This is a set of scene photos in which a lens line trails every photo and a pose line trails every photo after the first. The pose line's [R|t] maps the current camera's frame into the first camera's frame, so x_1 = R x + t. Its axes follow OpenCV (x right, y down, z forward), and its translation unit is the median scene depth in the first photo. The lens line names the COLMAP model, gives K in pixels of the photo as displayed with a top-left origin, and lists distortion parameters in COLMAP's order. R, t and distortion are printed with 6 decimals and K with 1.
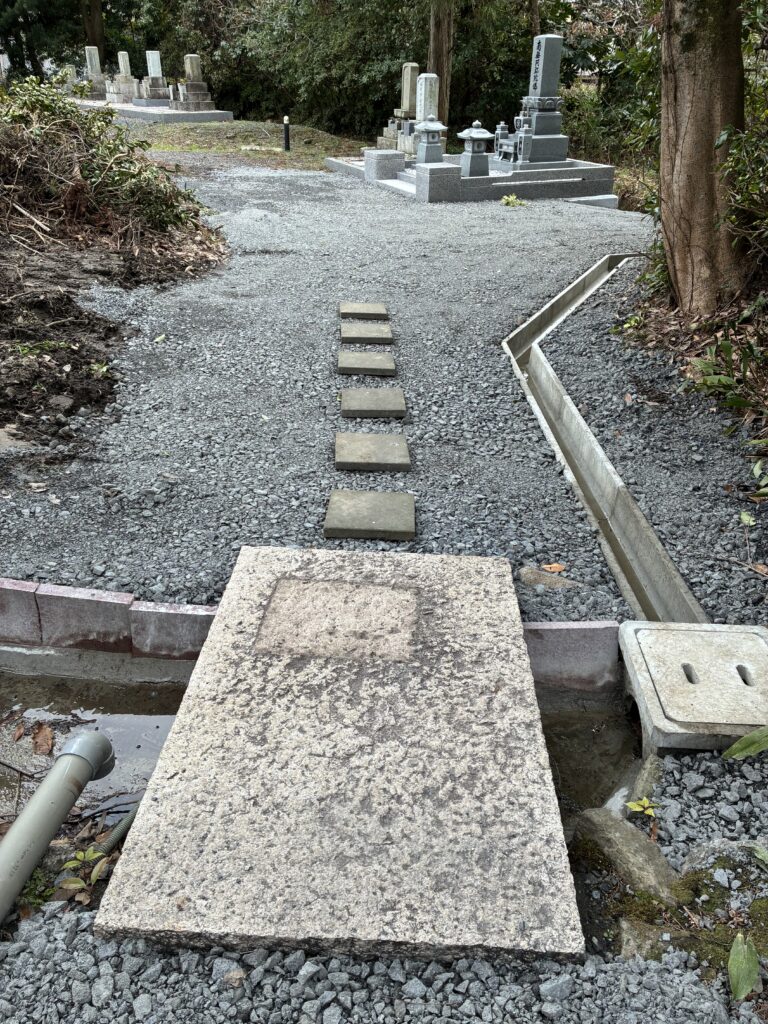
lens RADIAL K [[772.0, 0, 384.2], [0, 772.0, 511.8], [0, 0, 1]] dist [0.009453, -0.004849]
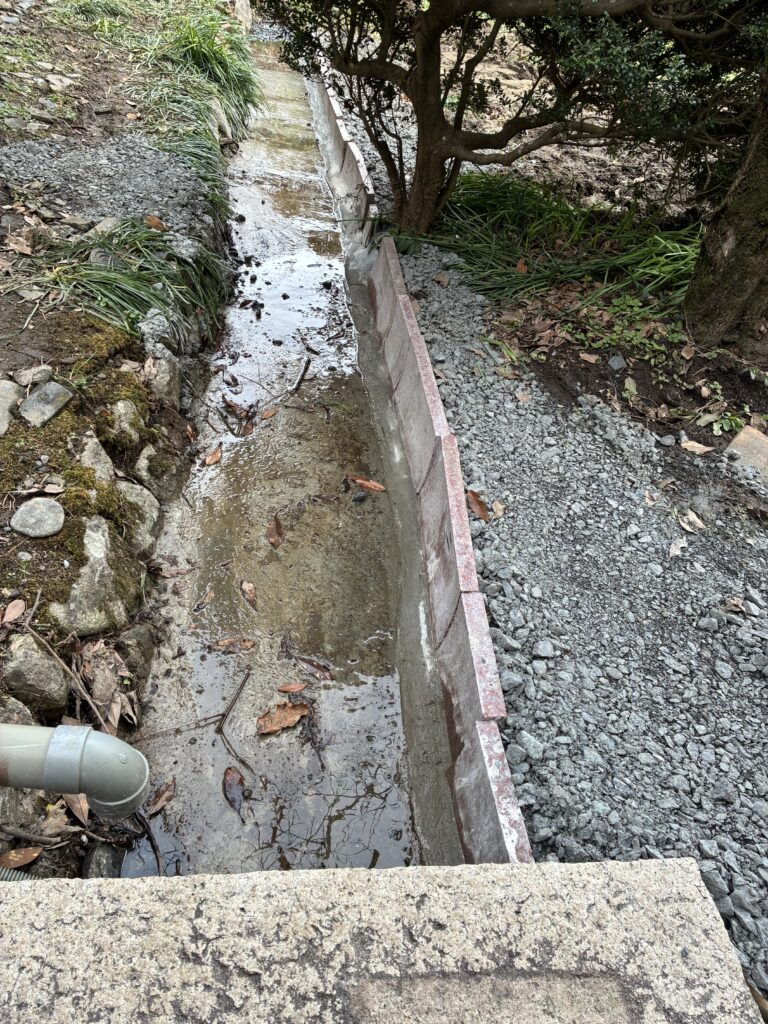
lens RADIAL K [[772.0, 0, 383.6], [0, 772.0, 512.7], [0, 0, 1]] dist [0.009453, -0.004849]
pose [[0.176422, 0.623137, -0.761955, 0.006890], [-0.633581, 0.664305, 0.396579, -0.164548], [0.753293, 0.412795, 0.512005, 0.566477]]
